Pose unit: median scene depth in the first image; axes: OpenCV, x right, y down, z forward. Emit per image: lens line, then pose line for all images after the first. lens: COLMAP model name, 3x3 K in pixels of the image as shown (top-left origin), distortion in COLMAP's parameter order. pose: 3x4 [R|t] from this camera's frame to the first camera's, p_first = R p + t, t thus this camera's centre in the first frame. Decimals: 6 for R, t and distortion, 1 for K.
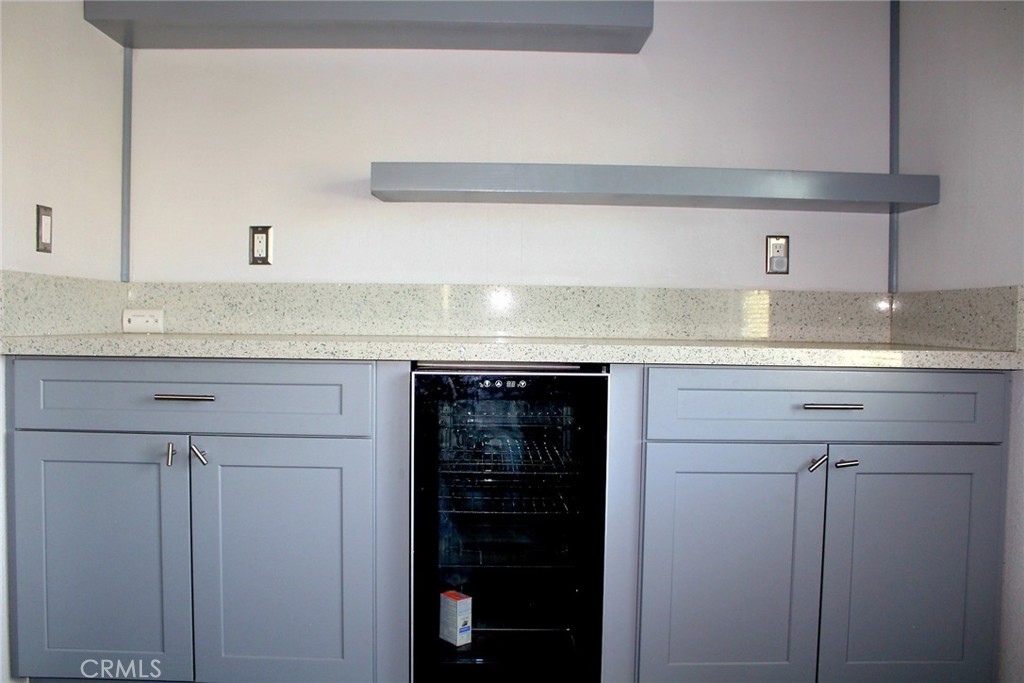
lens RADIAL K [[859.6, 0, 505.9], [0, 859.6, 345.2], [0, 0, 1]] dist [-0.122026, 0.064485]
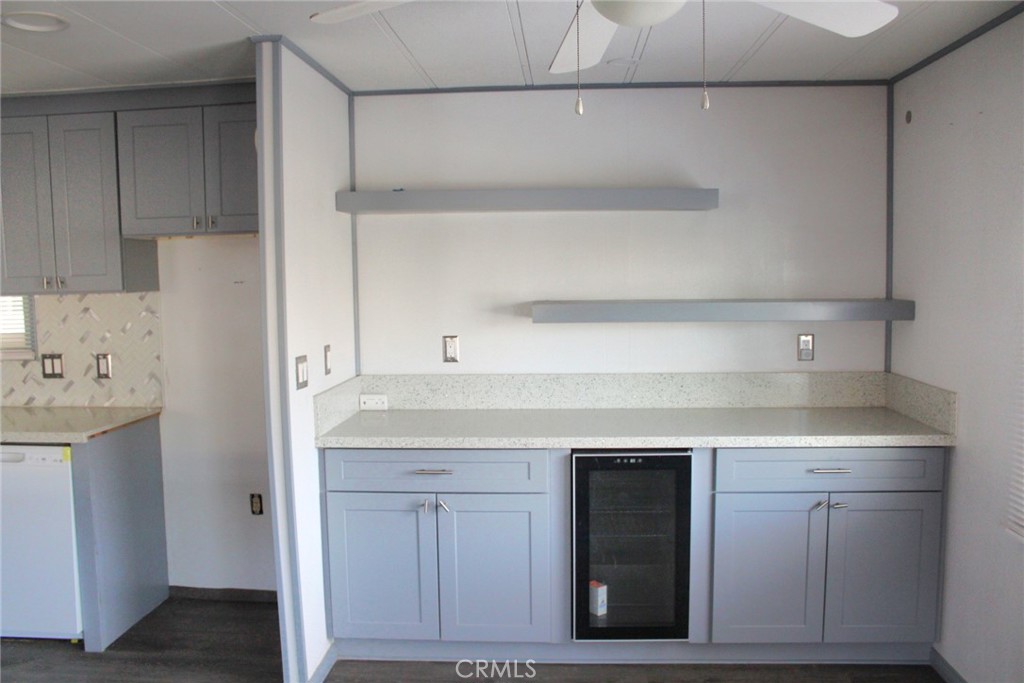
lens RADIAL K [[859.6, 0, 513.3], [0, 859.6, 356.2], [0, 0, 1]] dist [-0.122026, 0.064485]
pose [[0.997339, -0.021241, -0.069747, -0.101710], [0.025862, 0.997482, 0.066043, -0.264506], [0.068168, -0.067671, 0.995376, -0.625877]]
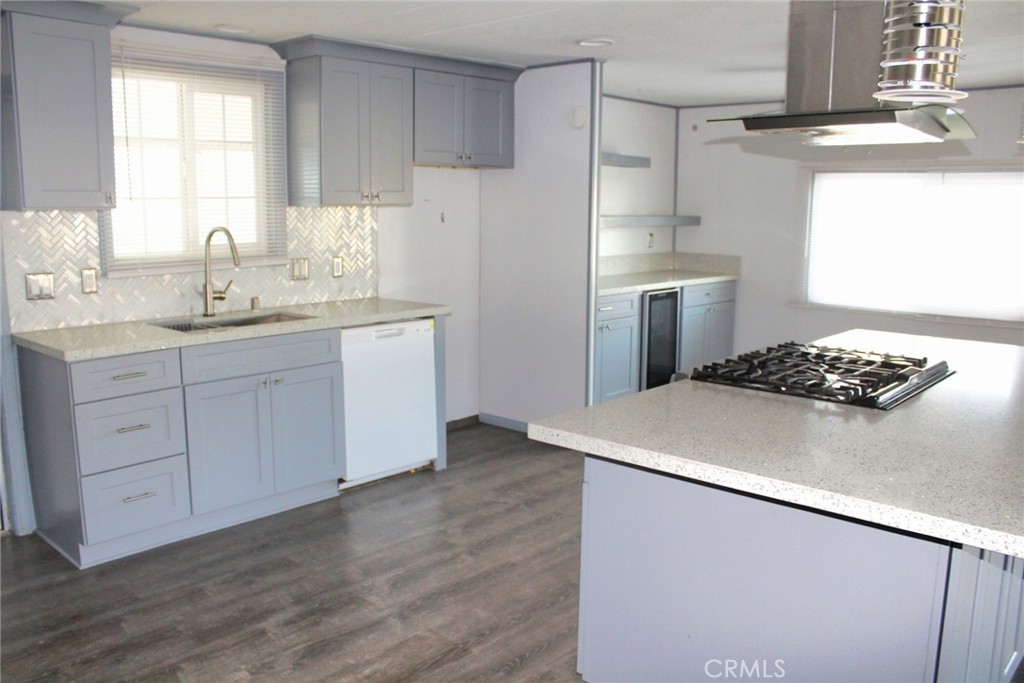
lens RADIAL K [[859.6, 0, 508.8], [0, 859.6, 340.8], [0, 0, 1]] dist [-0.122026, 0.064485]
pose [[0.670487, -0.126616, 0.731037, -2.751148], [0.024792, 0.988603, 0.148489, -0.277072], [-0.741507, -0.081436, 0.665985, -0.743464]]
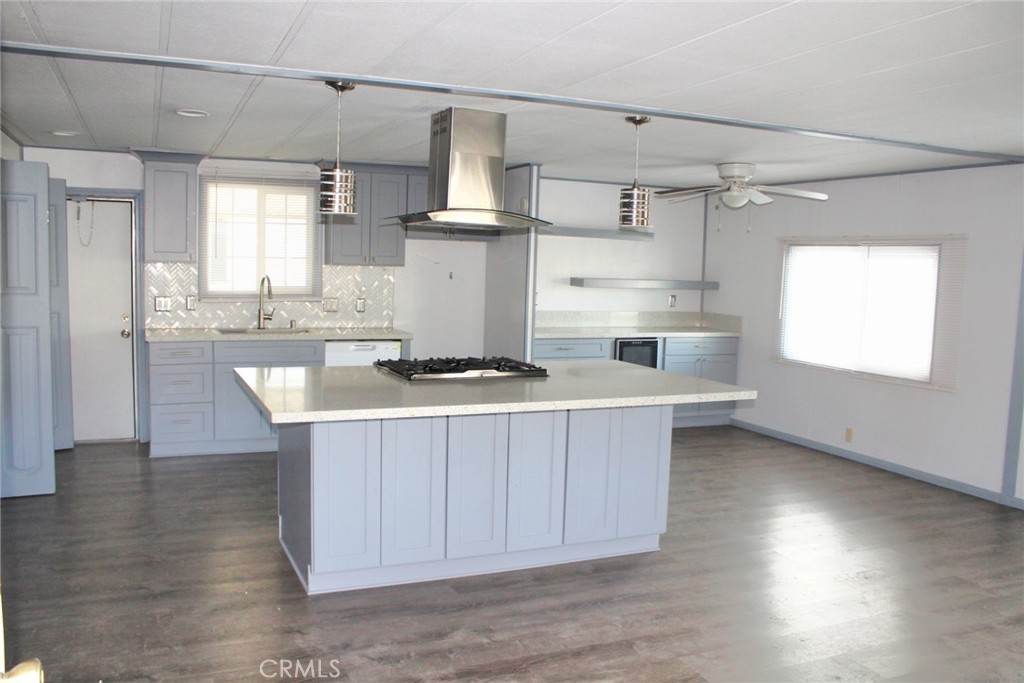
lens RADIAL K [[859.6, 0, 514.4], [0, 859.6, 344.0], [0, 0, 1]] dist [-0.122026, 0.064485]
pose [[0.907955, -0.026159, 0.418251, -2.197947], [-0.004255, 0.997423, 0.071620, -0.234503], [-0.419047, -0.066807, 0.905504, -2.408575]]
